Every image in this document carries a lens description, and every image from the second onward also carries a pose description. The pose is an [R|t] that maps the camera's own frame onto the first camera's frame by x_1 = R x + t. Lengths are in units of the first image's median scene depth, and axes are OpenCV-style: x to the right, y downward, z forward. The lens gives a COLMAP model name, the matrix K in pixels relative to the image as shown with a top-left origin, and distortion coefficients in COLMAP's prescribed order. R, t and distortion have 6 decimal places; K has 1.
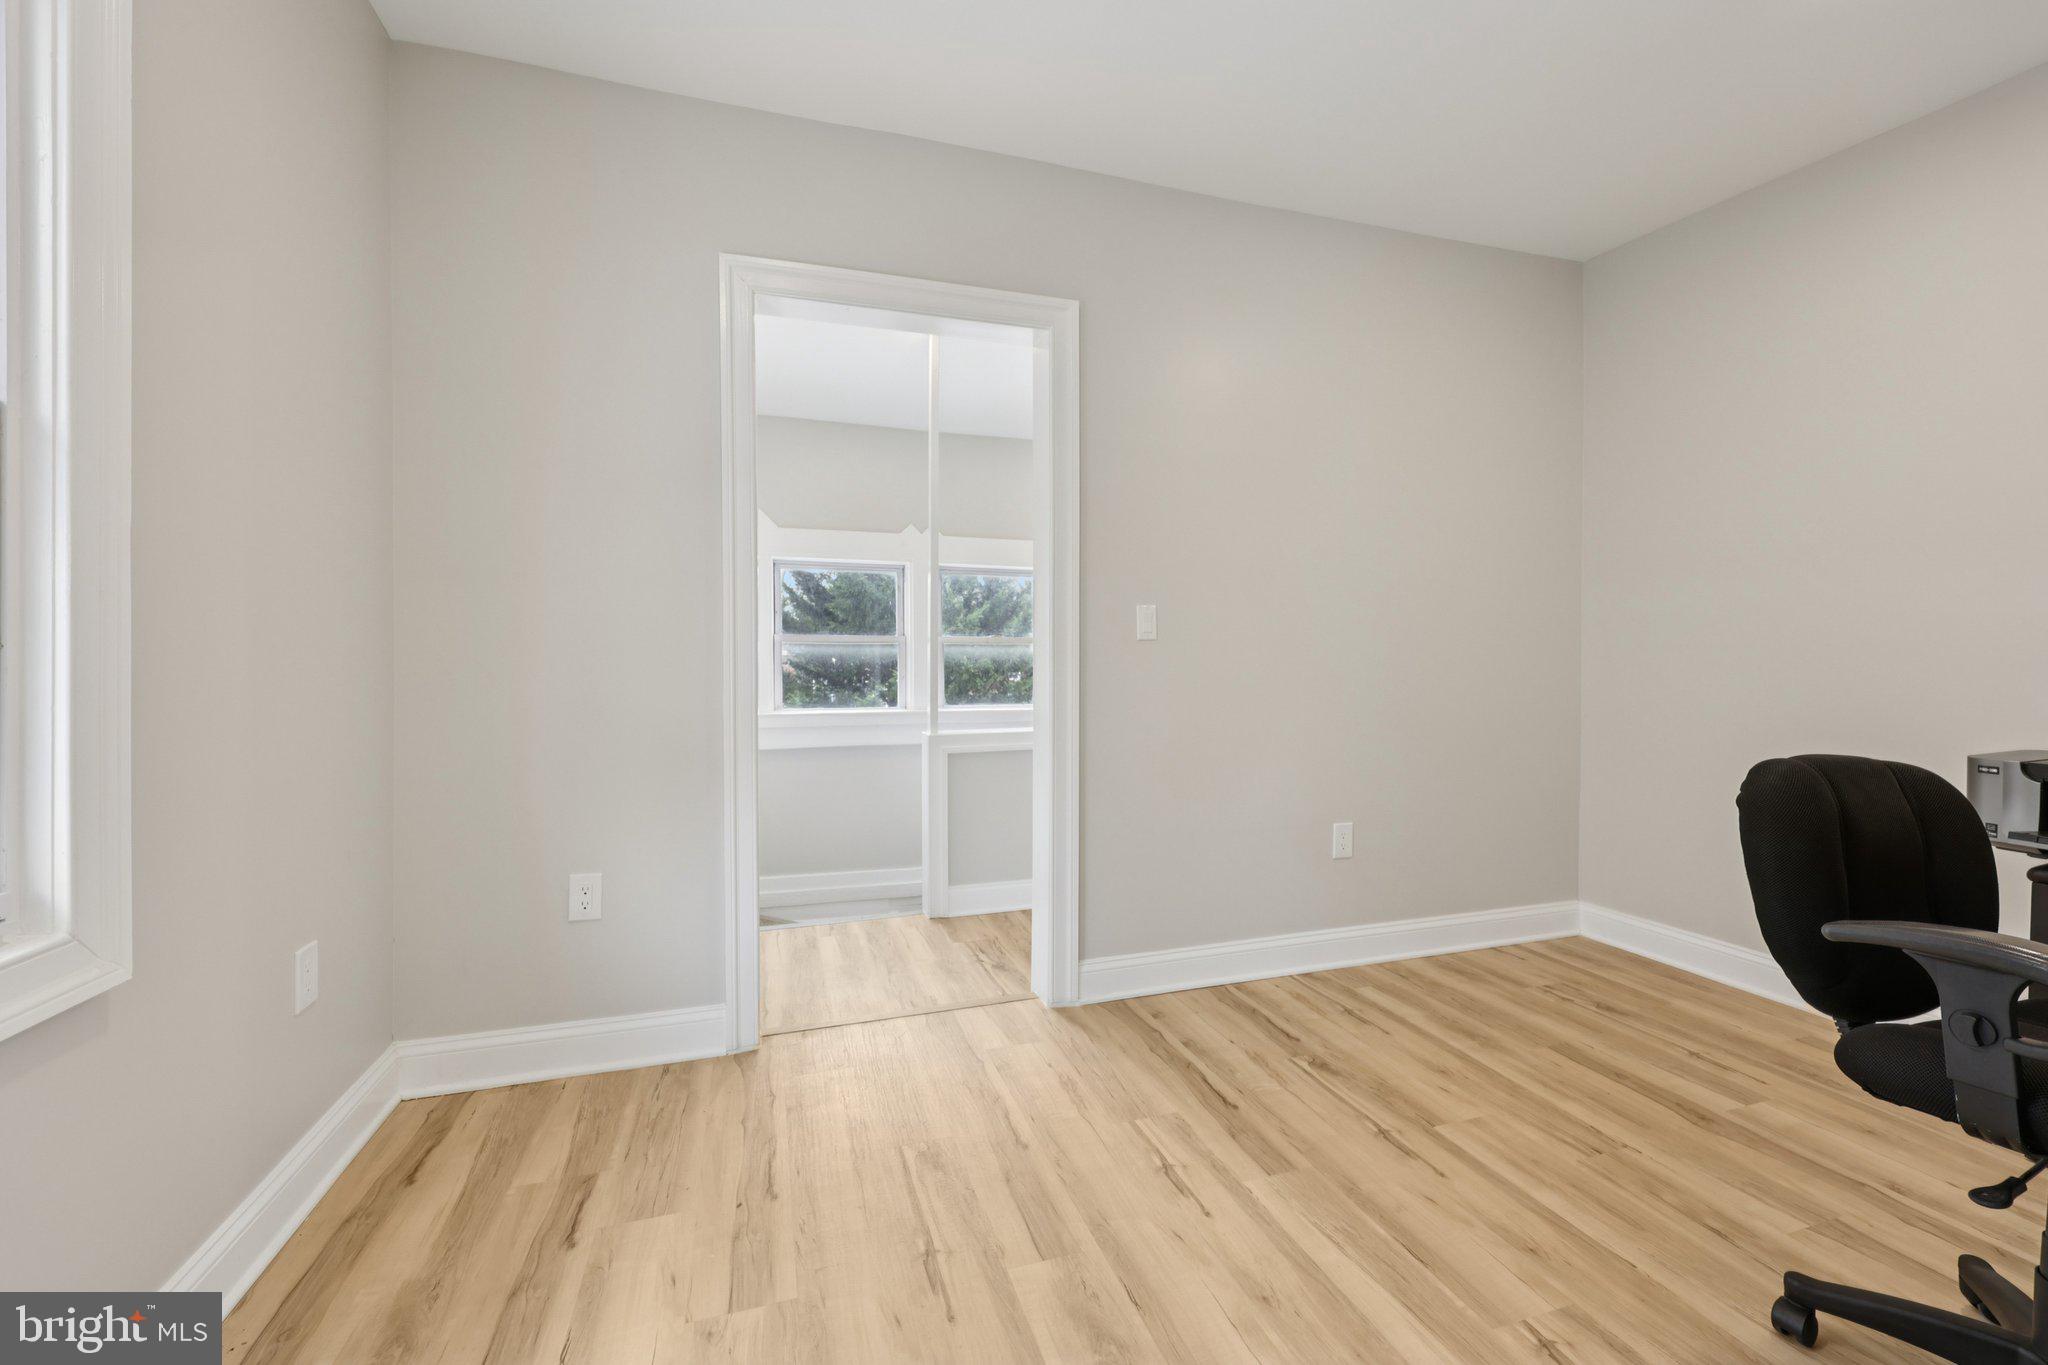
lens RADIAL K [[829.9, 0, 1018.9], [0, 829.9, 675.4], [0, 0, 1]] dist [-0.000968, 0.000278]
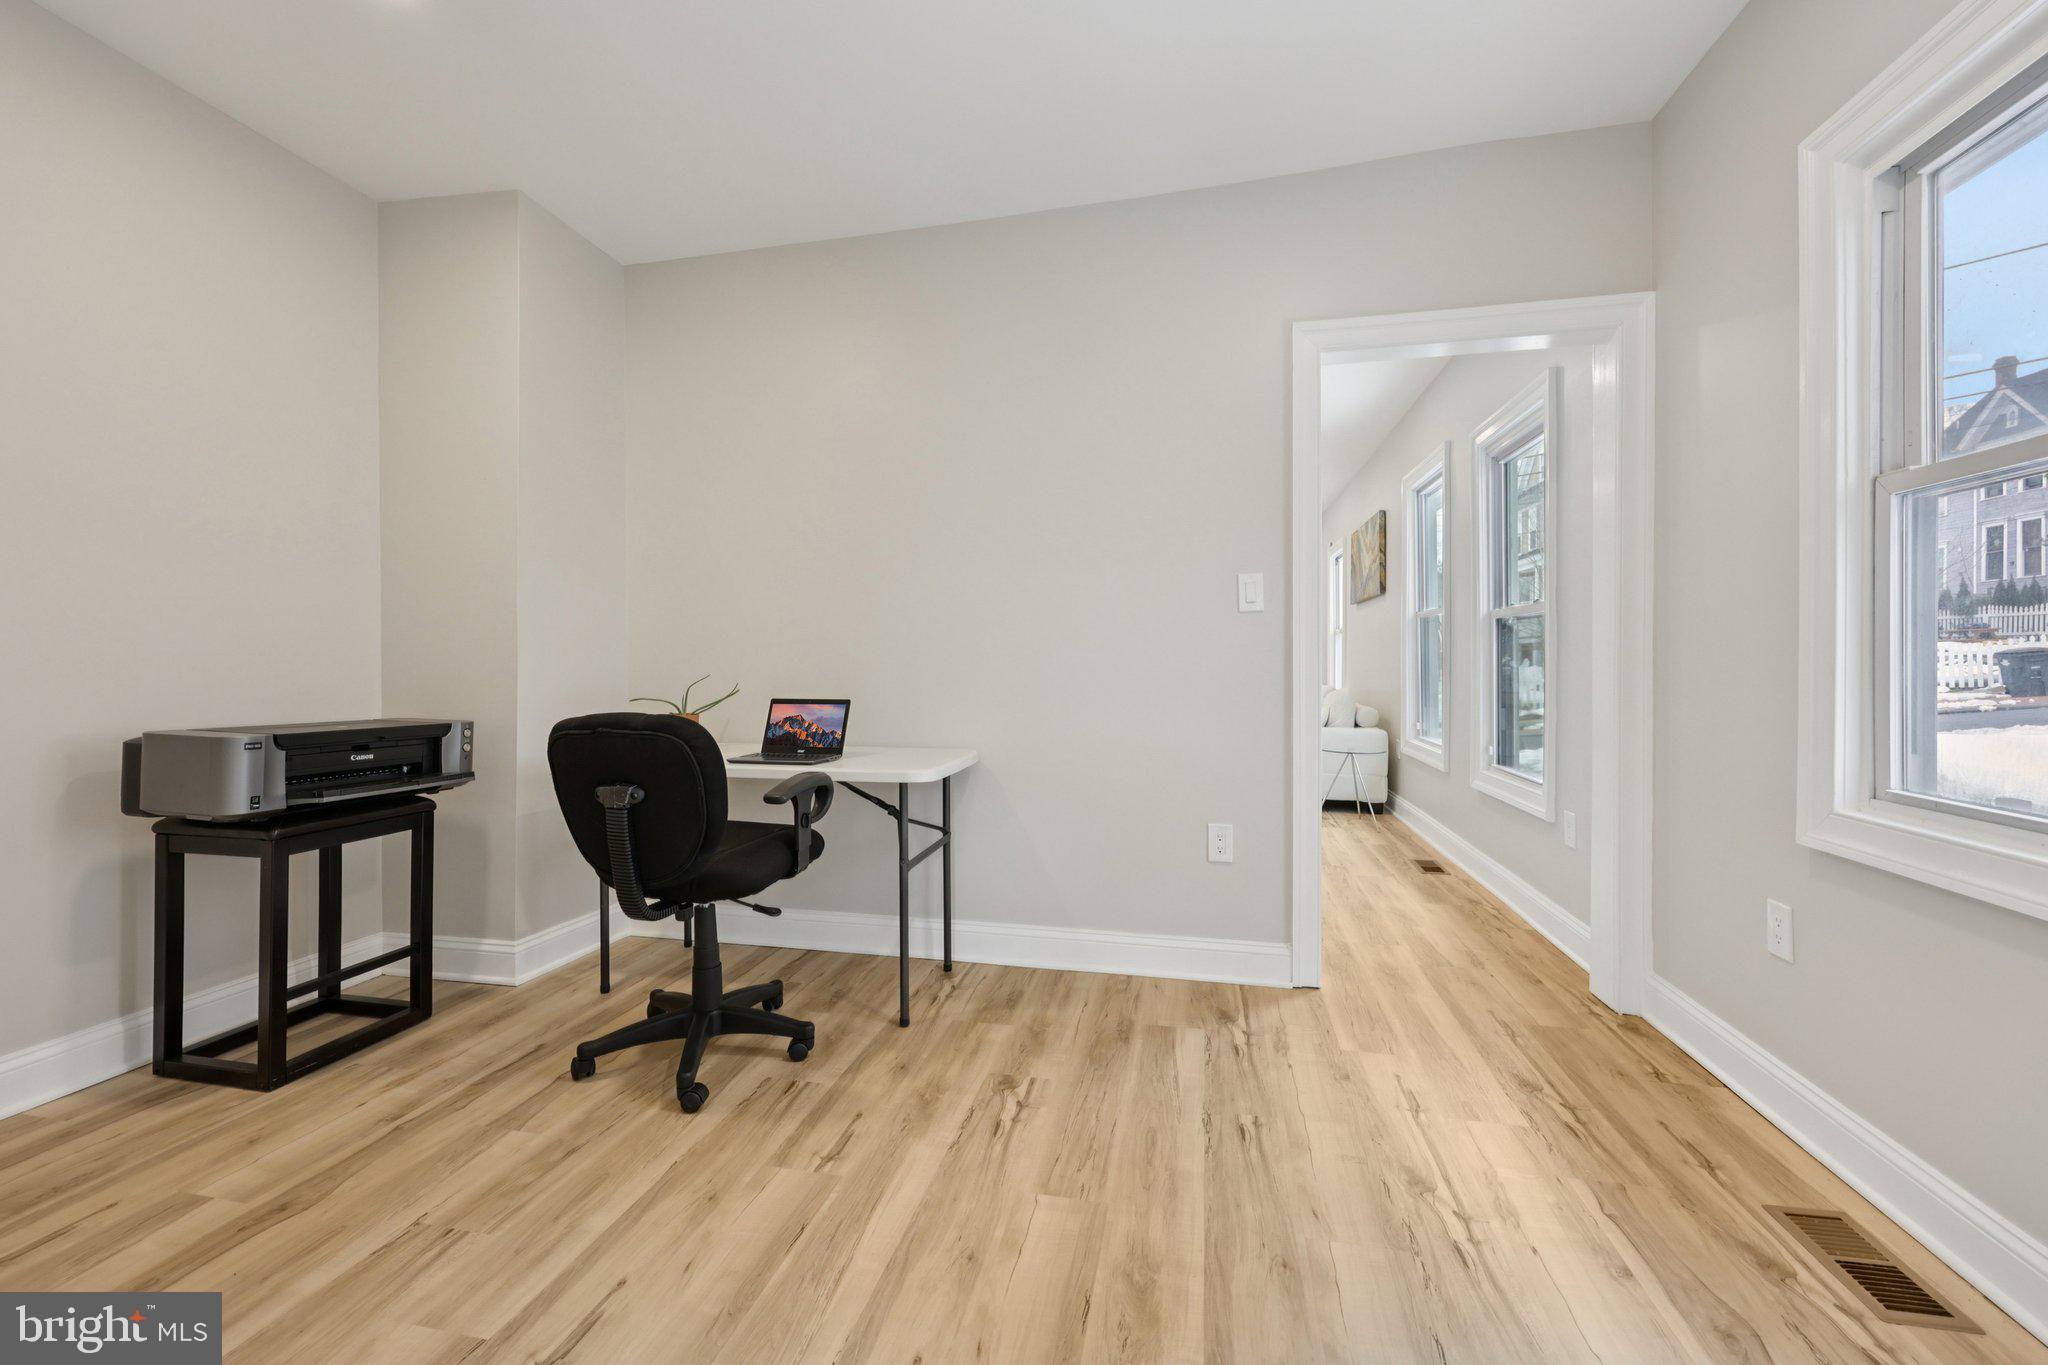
lens RADIAL K [[829.9, 0, 1019.5], [0, 829.9, 650.5], [0, 0, 1]] dist [-0.000968, 0.000278]
pose [[-0.871189, 0.008498, 0.490874, -0.236576], [0.004706, 0.999949, -0.008959, 0.006560], [-0.490925, -0.005495, -0.871185, 1.651447]]
